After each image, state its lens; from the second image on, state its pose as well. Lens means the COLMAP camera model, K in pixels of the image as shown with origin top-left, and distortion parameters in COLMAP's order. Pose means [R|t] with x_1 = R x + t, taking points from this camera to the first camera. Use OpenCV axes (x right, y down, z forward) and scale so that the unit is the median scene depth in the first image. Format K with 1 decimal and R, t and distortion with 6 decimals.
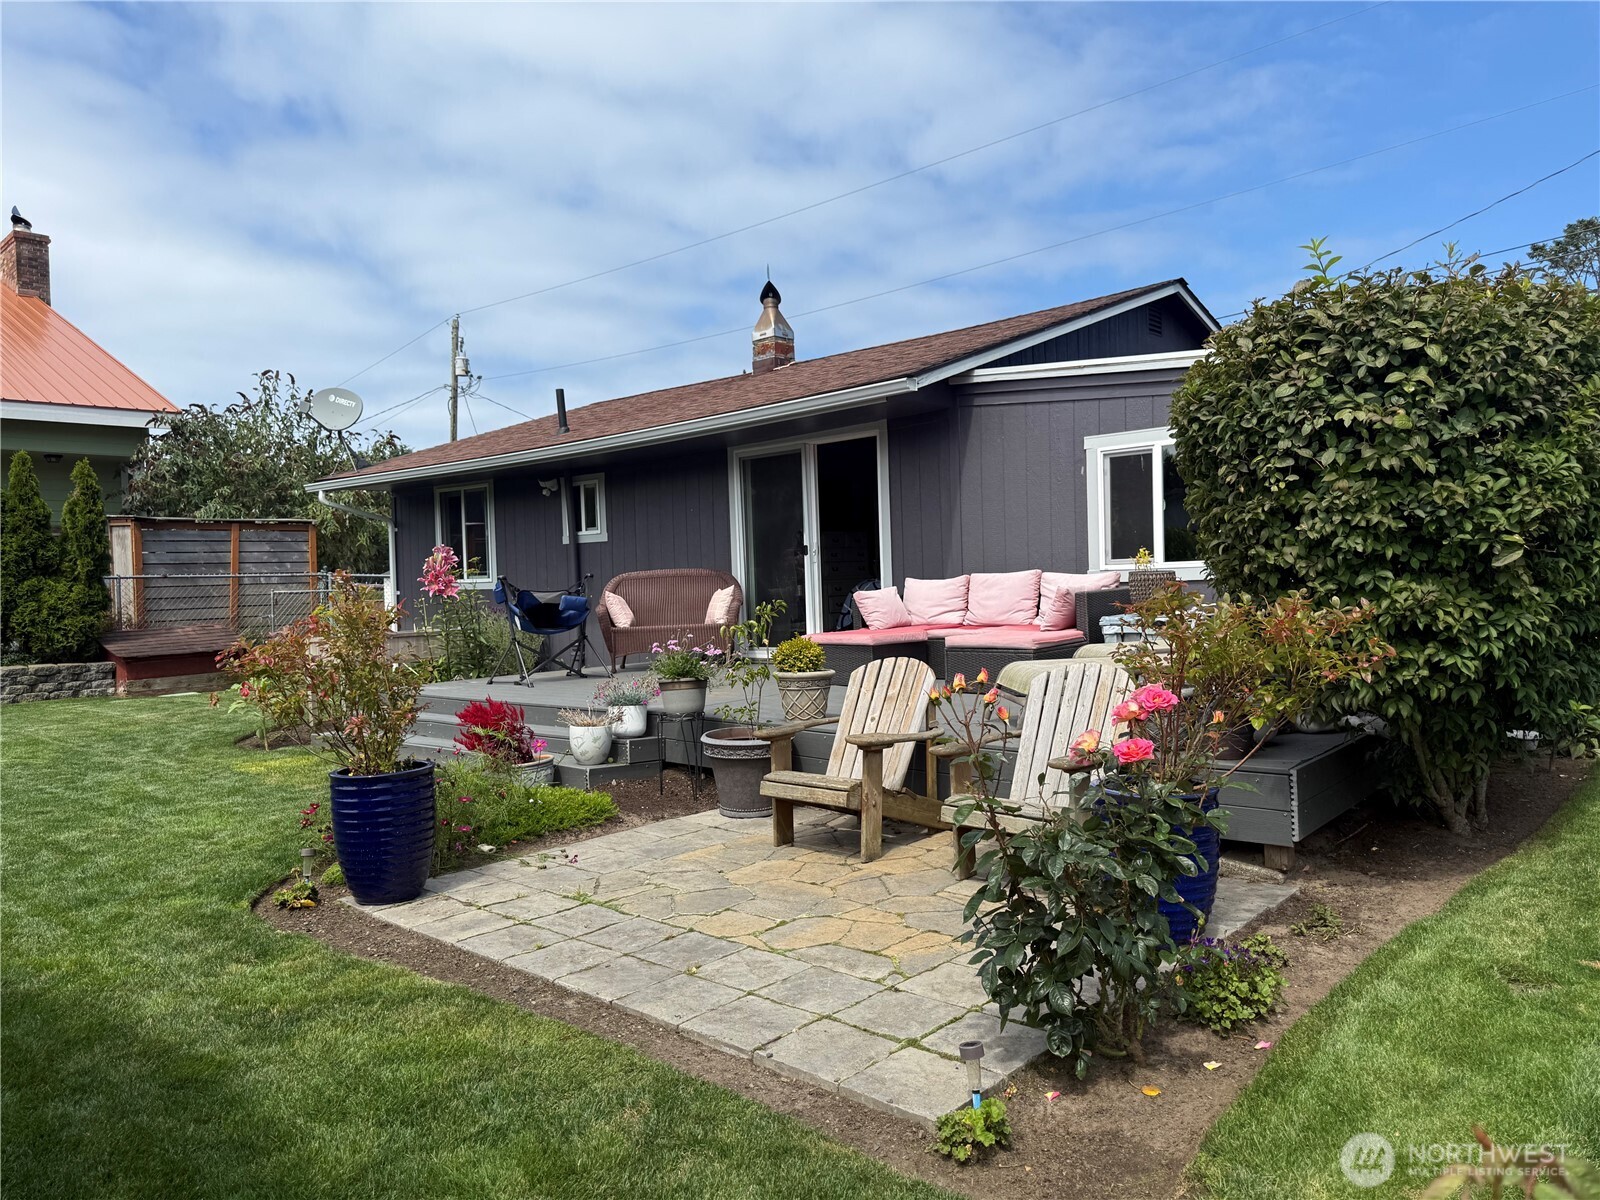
lens RADIAL K [[1101.6, 0, 800.6], [0, 1101.6, 601.3], [0, 0, 1]] dist [0.003270, 0.000534]
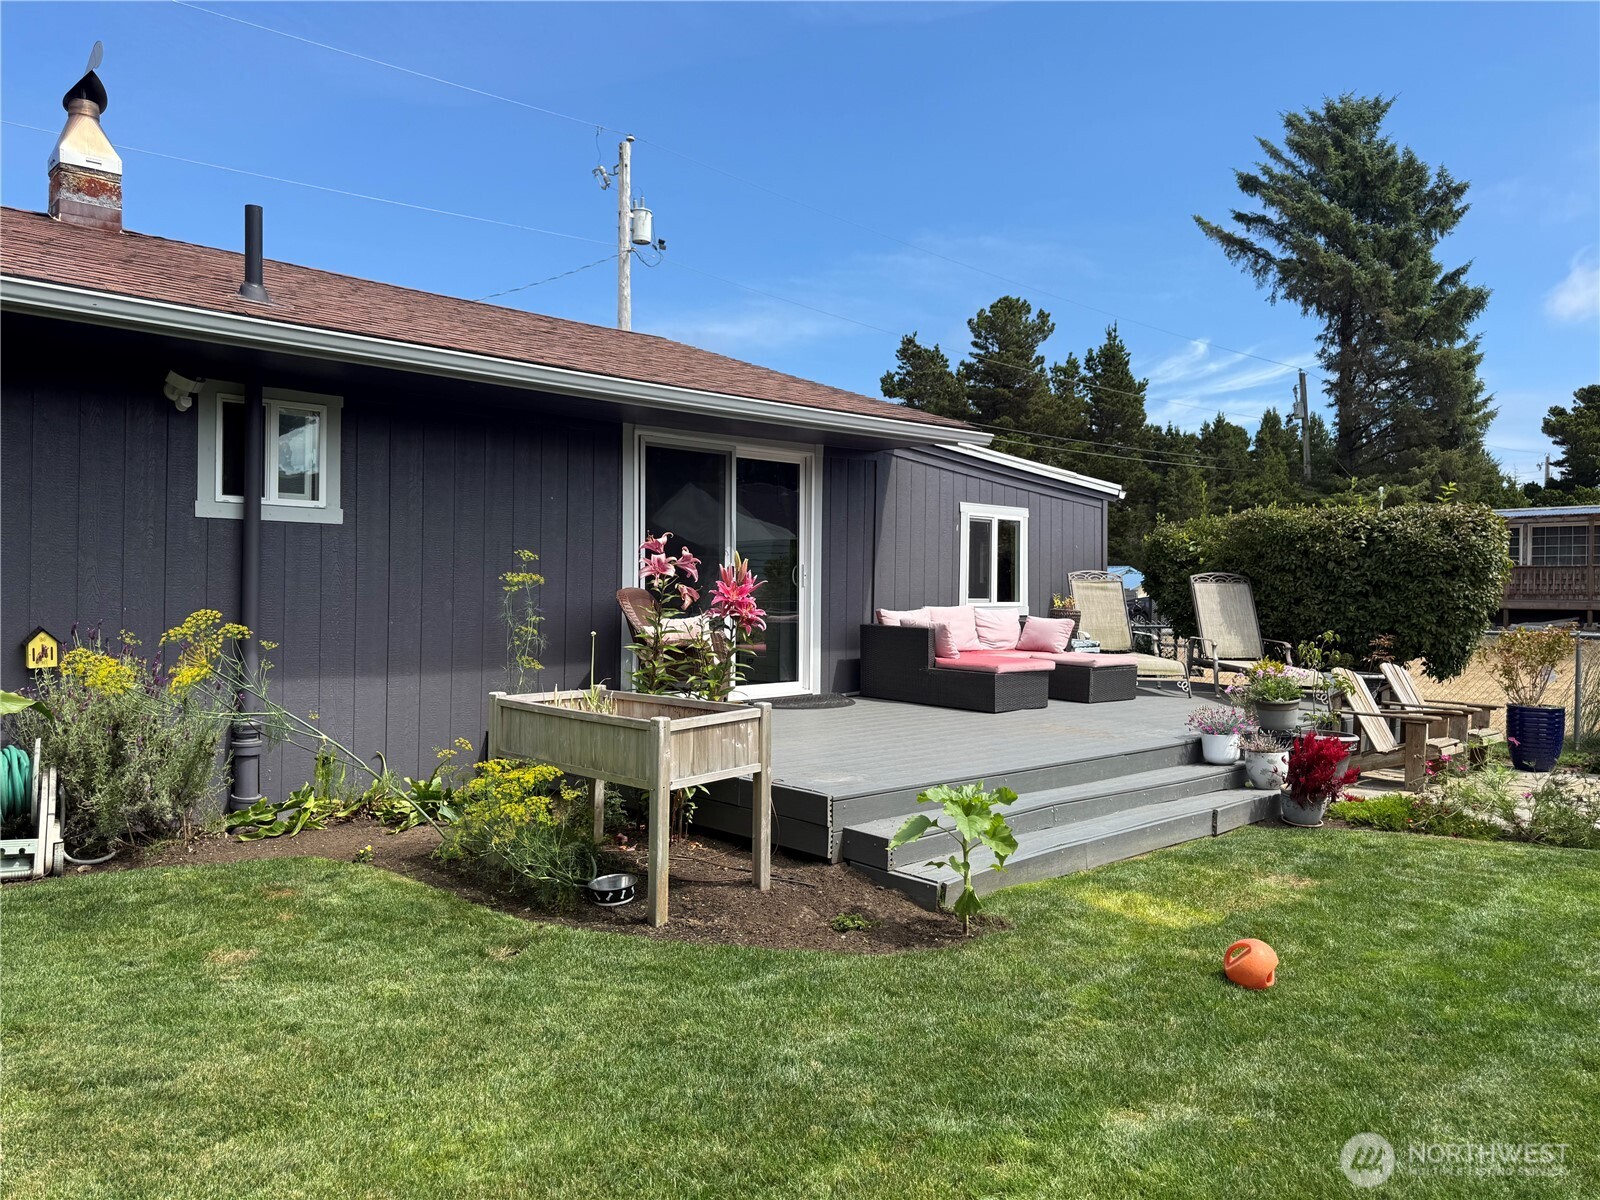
lens RADIAL K [[1101.6, 0, 801.1], [0, 1101.6, 596.5], [0, 0, 1]] dist [0.003270, 0.000534]
pose [[0.091762, 0.032083, 0.995264, -0.832338], [0.006967, 0.999436, -0.032860, 0.001265], [-0.995757, 0.009949, 0.091486, 0.863335]]
